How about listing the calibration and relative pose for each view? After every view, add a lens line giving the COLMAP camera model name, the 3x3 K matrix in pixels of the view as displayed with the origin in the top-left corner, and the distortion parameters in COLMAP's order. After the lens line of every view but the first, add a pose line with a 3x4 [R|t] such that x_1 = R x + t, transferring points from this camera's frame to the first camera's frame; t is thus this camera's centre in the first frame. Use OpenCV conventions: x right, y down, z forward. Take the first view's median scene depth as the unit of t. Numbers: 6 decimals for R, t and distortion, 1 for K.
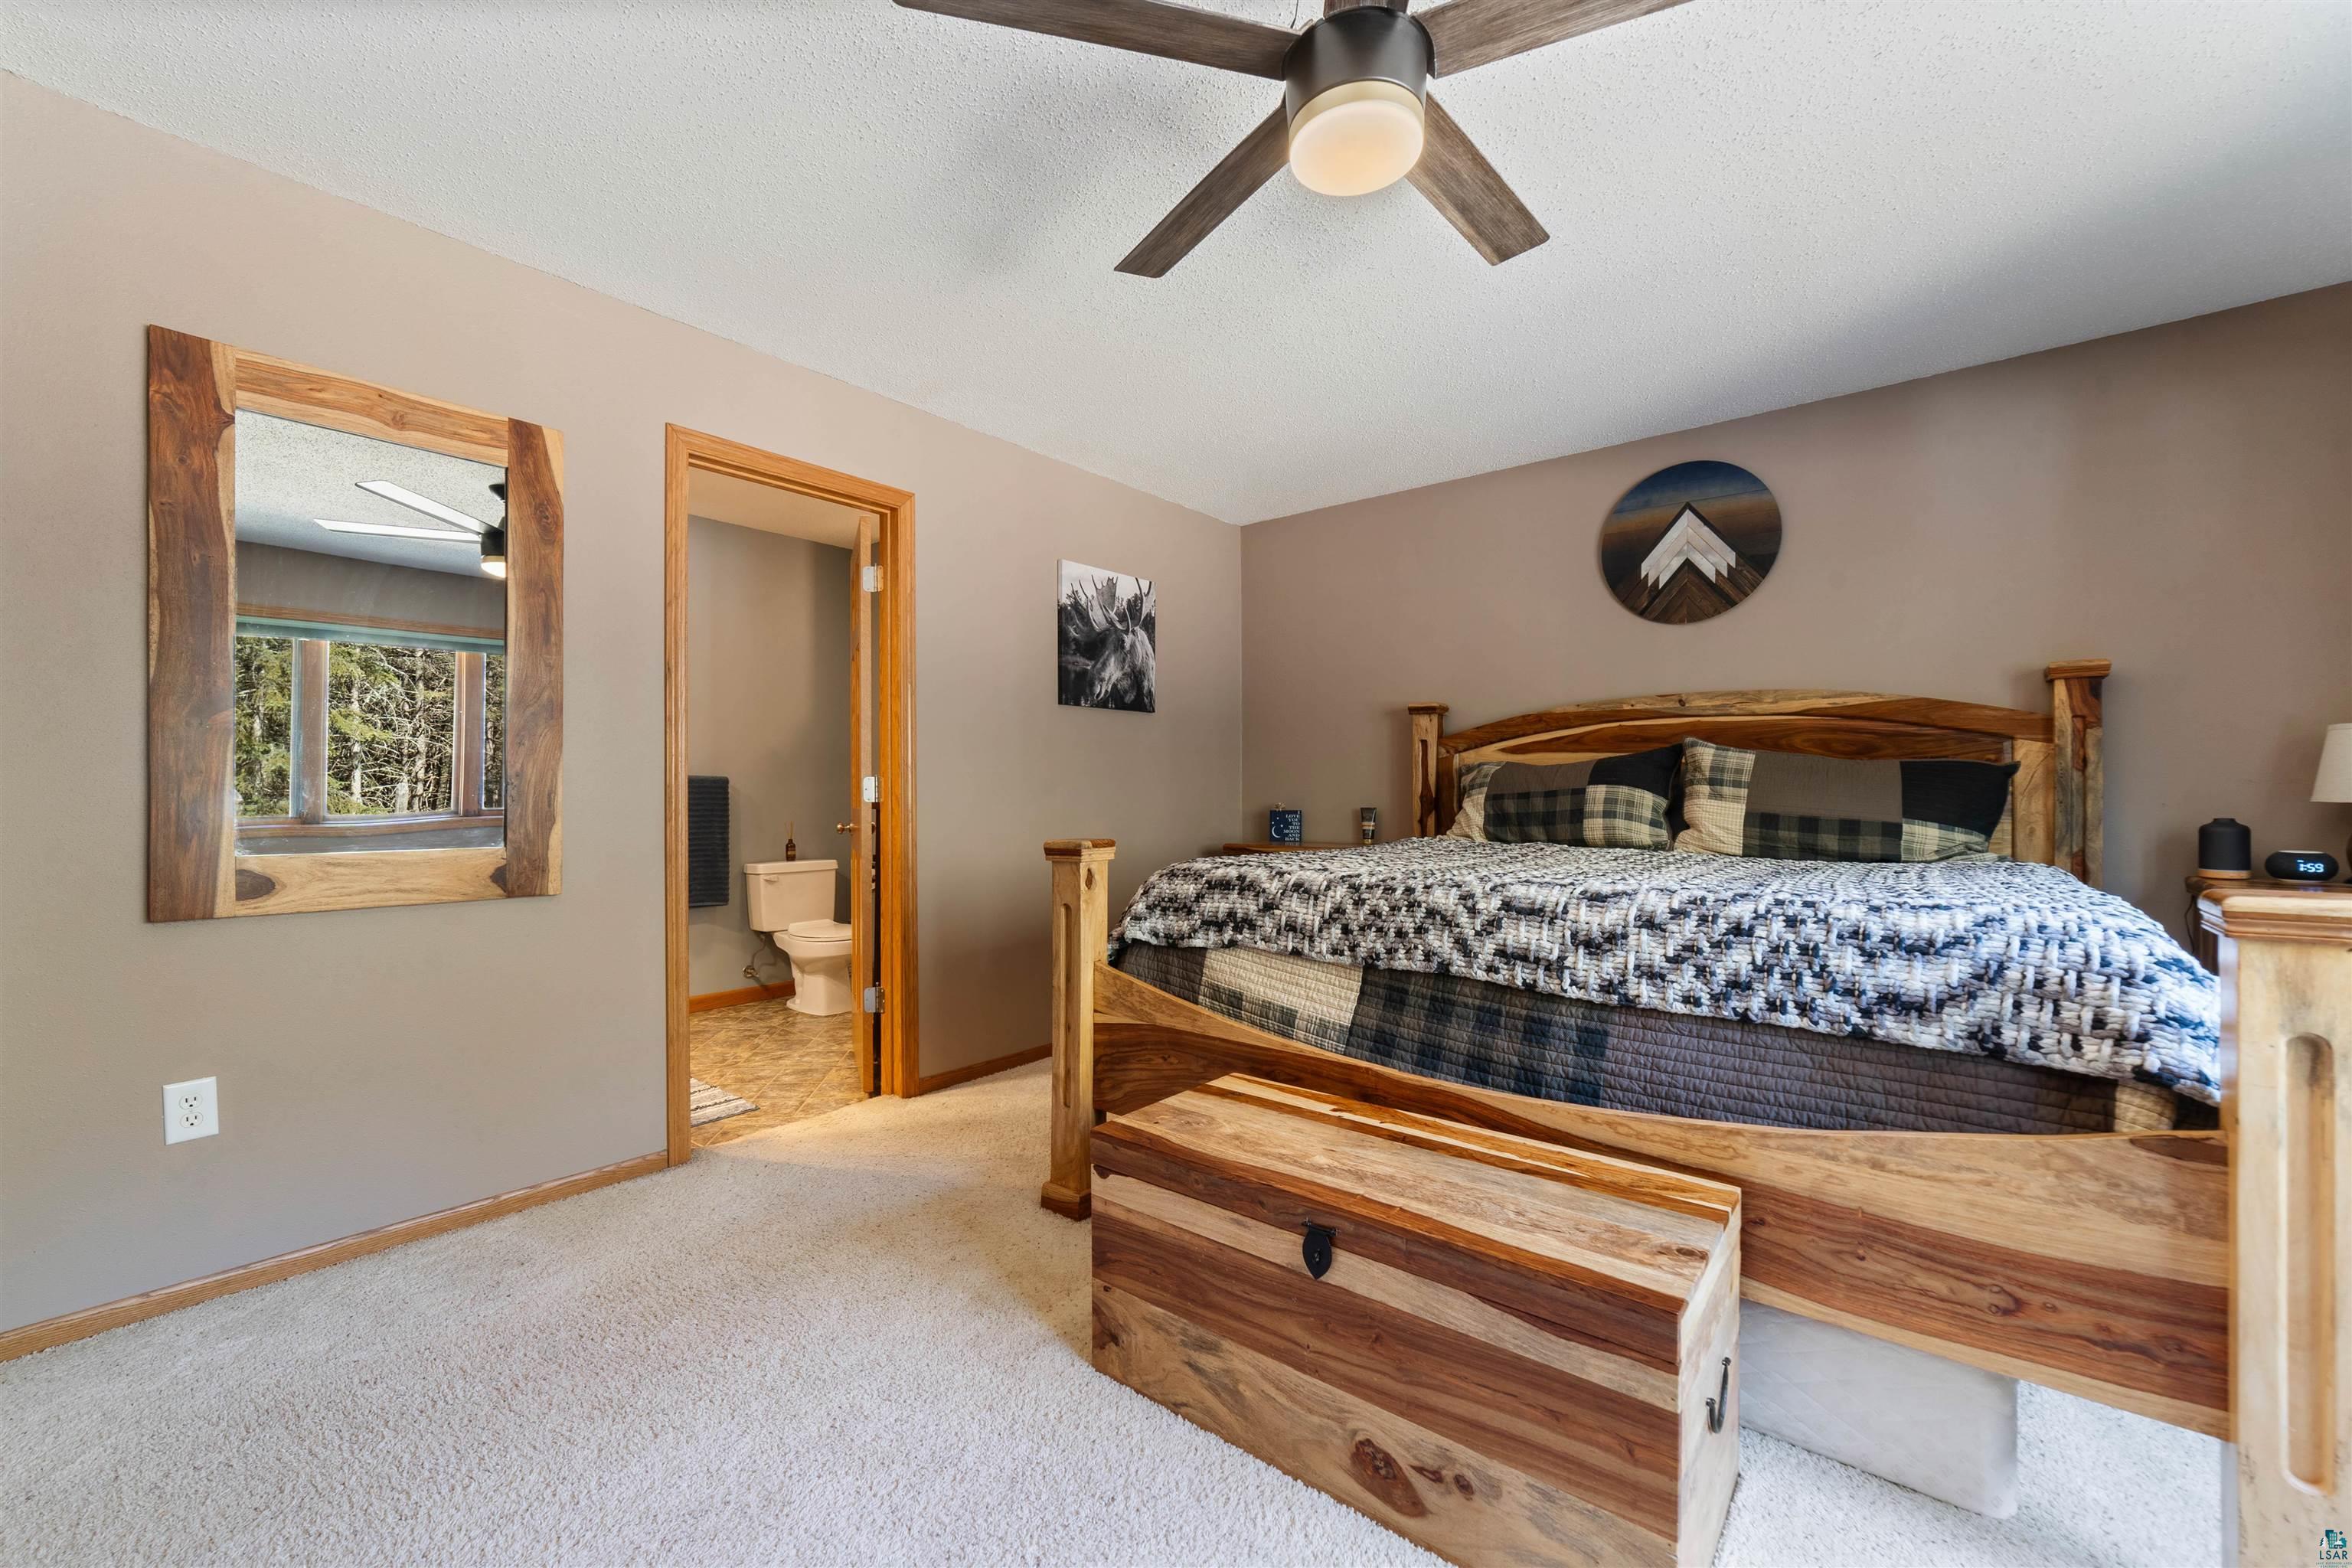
lens RADIAL K [[945.1, 0, 1176.0], [0, 945.1, 784.0], [0, 0, 1]] dist [-0.013238, 0.000562]
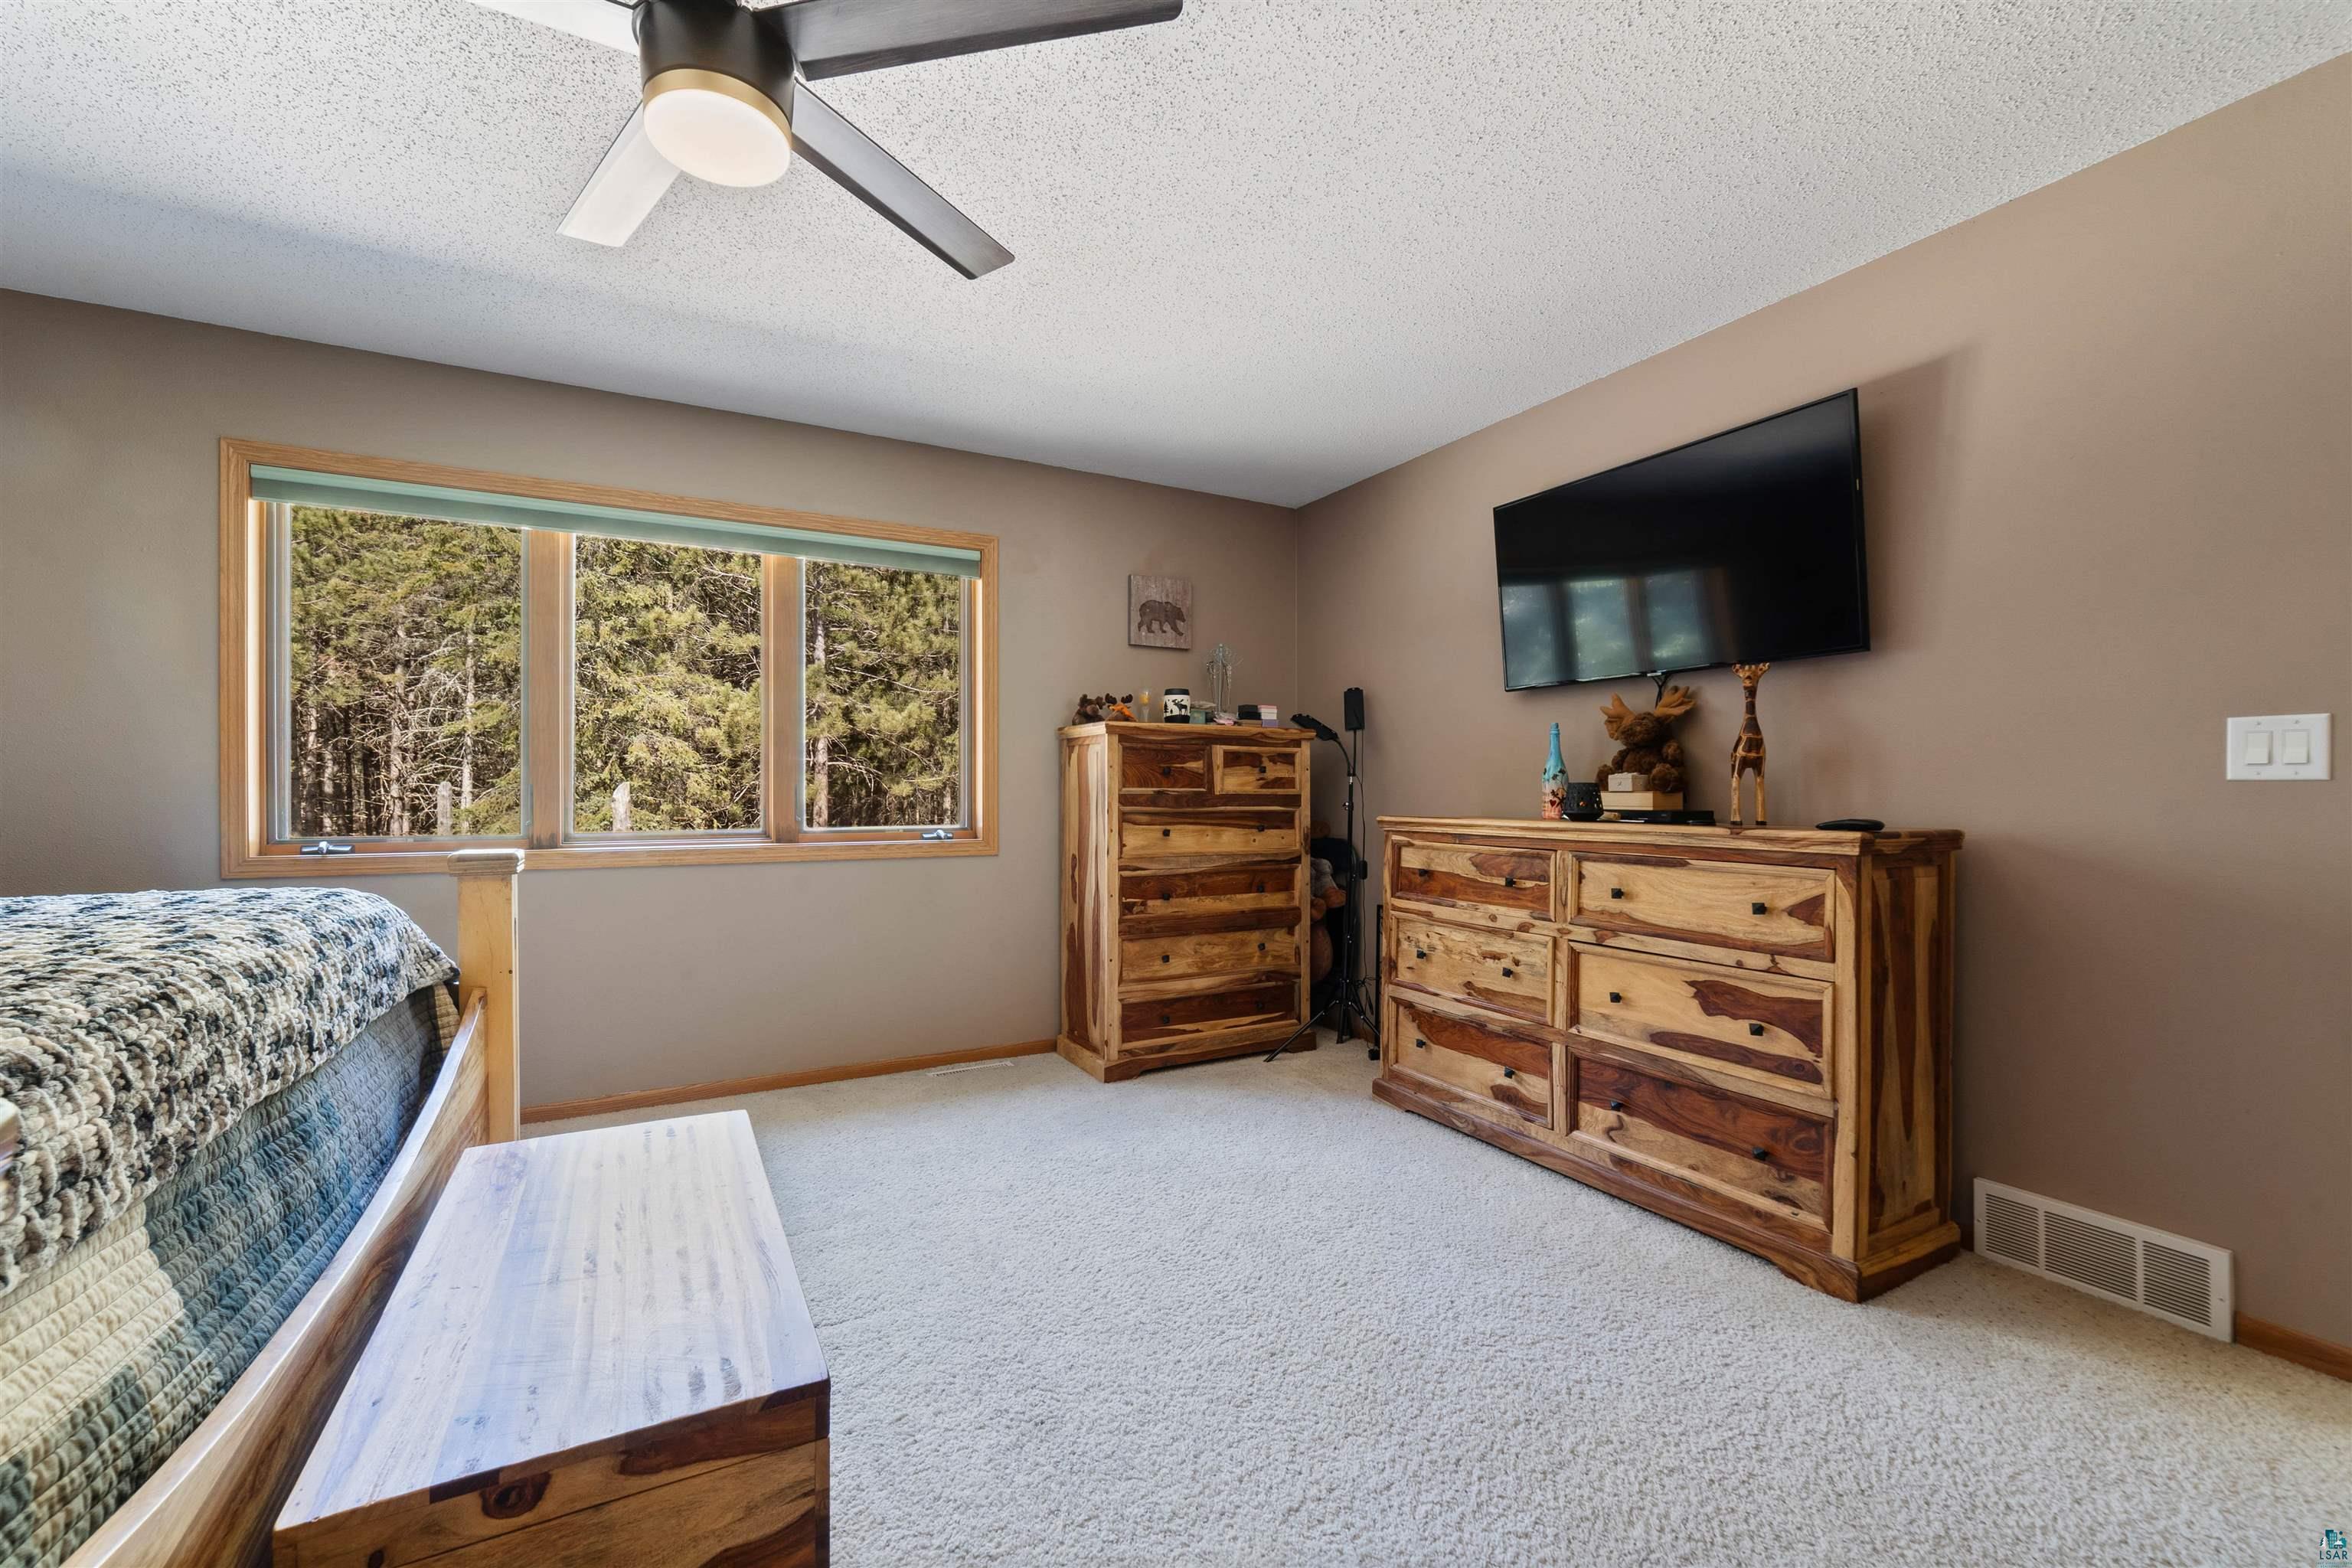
lens RADIAL K [[941.1, 0, 1169.1], [0, 941.1, 774.3], [0, 0, 1]] dist [-0.008702, 0.000478]
pose [[-0.928592, 0.009473, 0.370982, -0.431232], [0.001441, 0.999759, -0.021921, 0.003695], [-0.371101, -0.019821, -0.928381, 1.241366]]
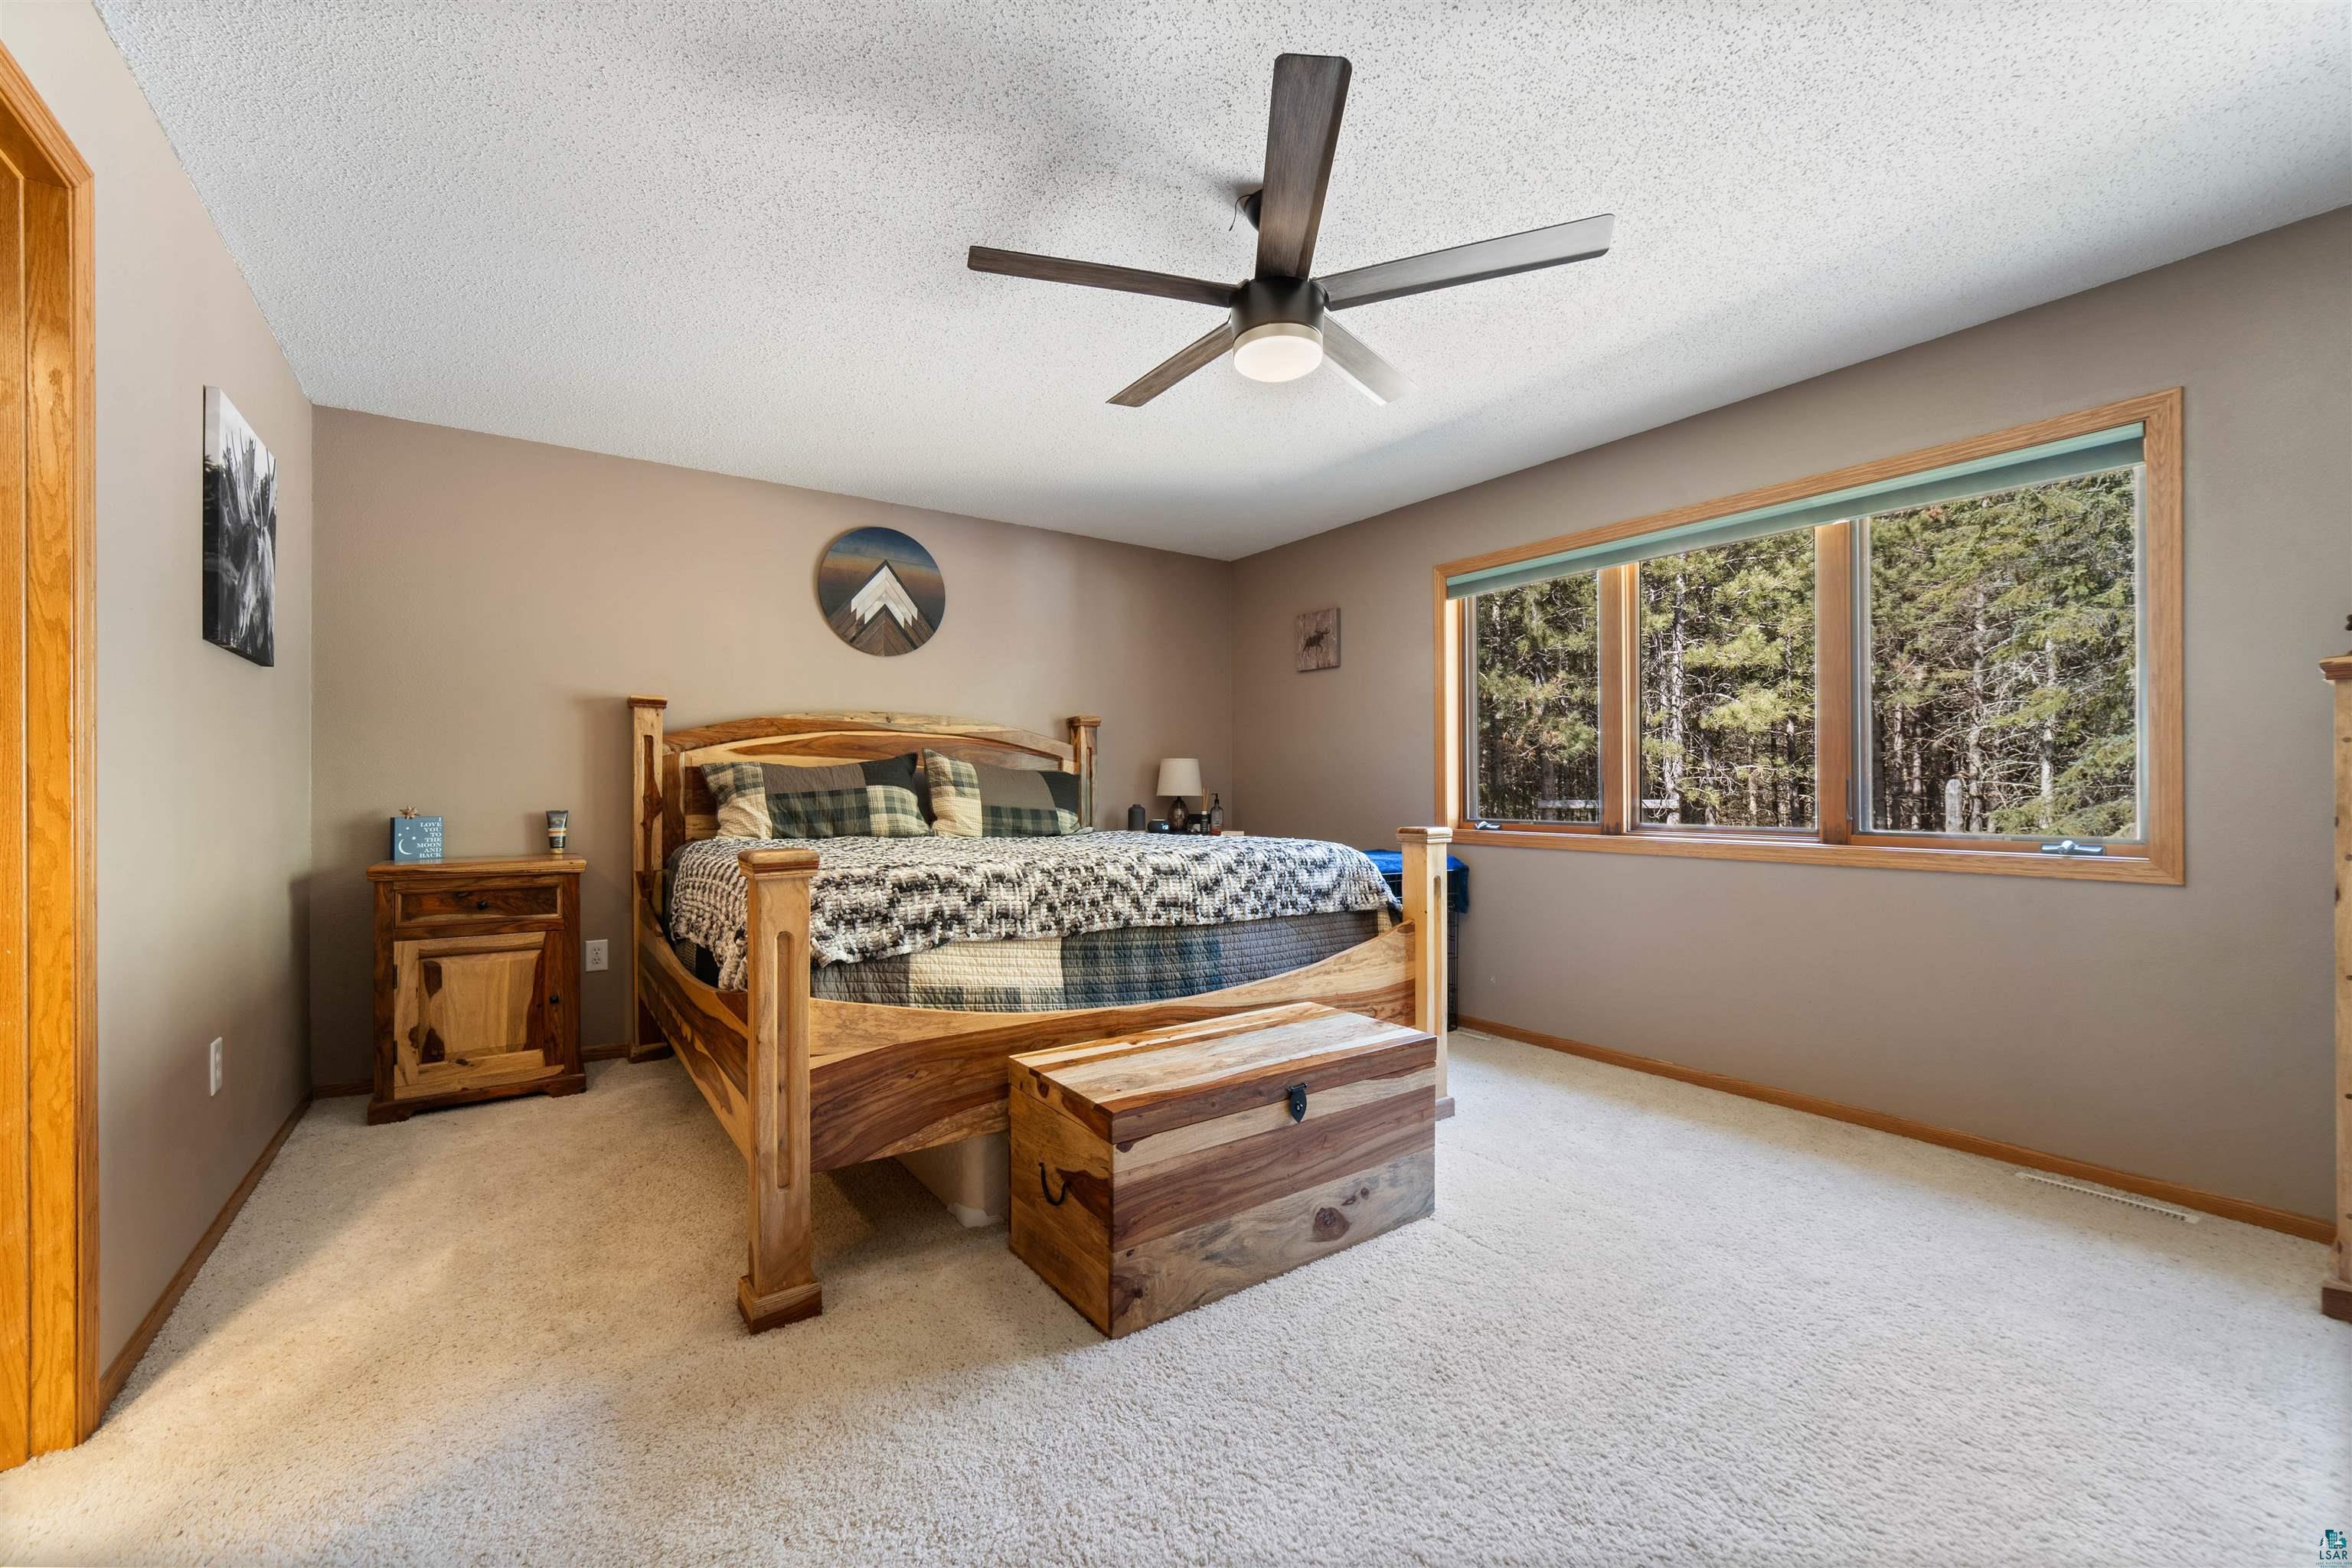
lens RADIAL K [[919.4, 0, 1115.4], [0, 919.4, 780.6], [0, 0, 1]] dist [-0.014929, 0.000327]
pose [[0.295320, 0.010424, 0.955342, -0.903408], [-0.005816, 0.999942, -0.009113, 0.005718], [-0.955381, -0.002865, 0.295363, 0.591385]]
